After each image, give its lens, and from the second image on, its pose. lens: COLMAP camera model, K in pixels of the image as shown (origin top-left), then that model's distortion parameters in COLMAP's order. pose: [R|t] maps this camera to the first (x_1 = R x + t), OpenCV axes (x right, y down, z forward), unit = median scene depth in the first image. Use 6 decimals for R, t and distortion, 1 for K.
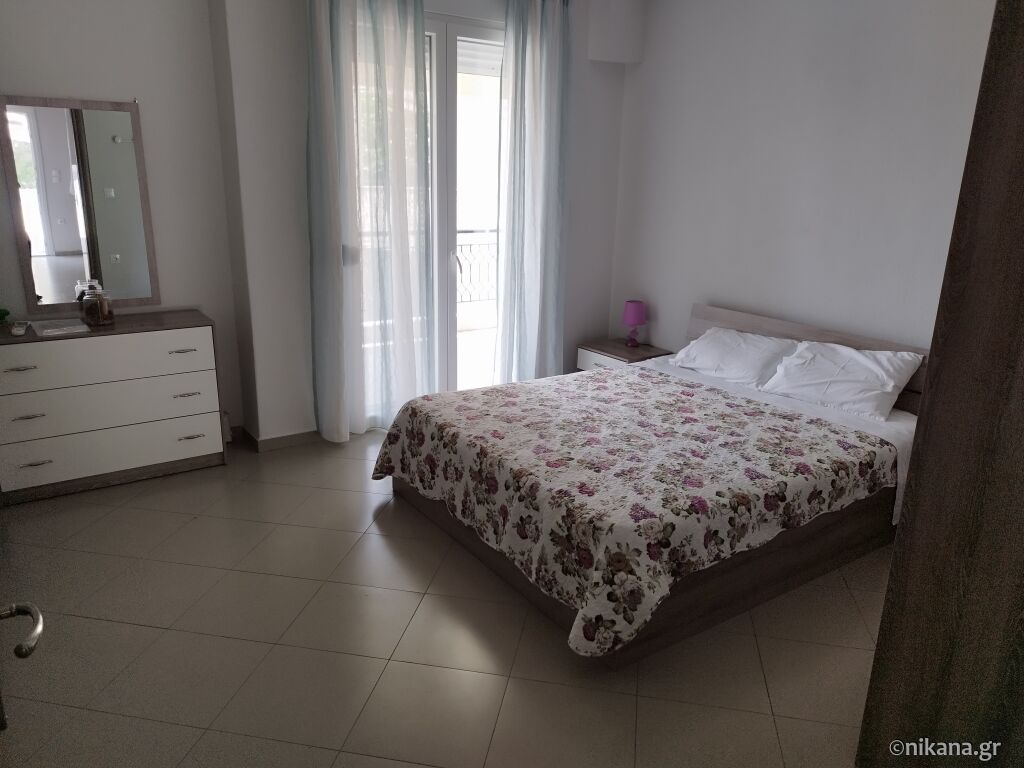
lens RADIAL K [[729.8, 0, 511.9], [0, 729.8, 381.5], [0, 0, 1]] dist [0.010033, -0.000302]
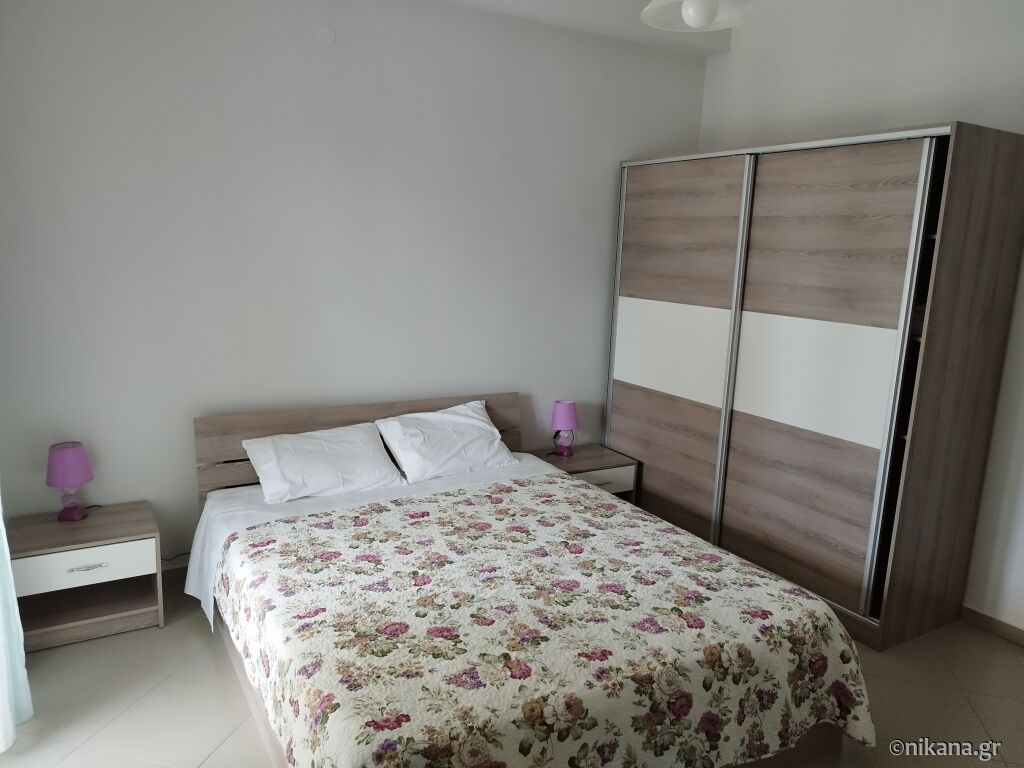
lens RADIAL K [[729.8, 0, 511.9], [0, 729.8, 386.7], [0, 0, 1]] dist [0.010033, -0.000302]
pose [[0.068616, -0.204455, 0.976468, -0.559665], [0.239444, 0.953541, 0.182829, -0.265832], [-0.968482, 0.221265, 0.114384, 0.877032]]
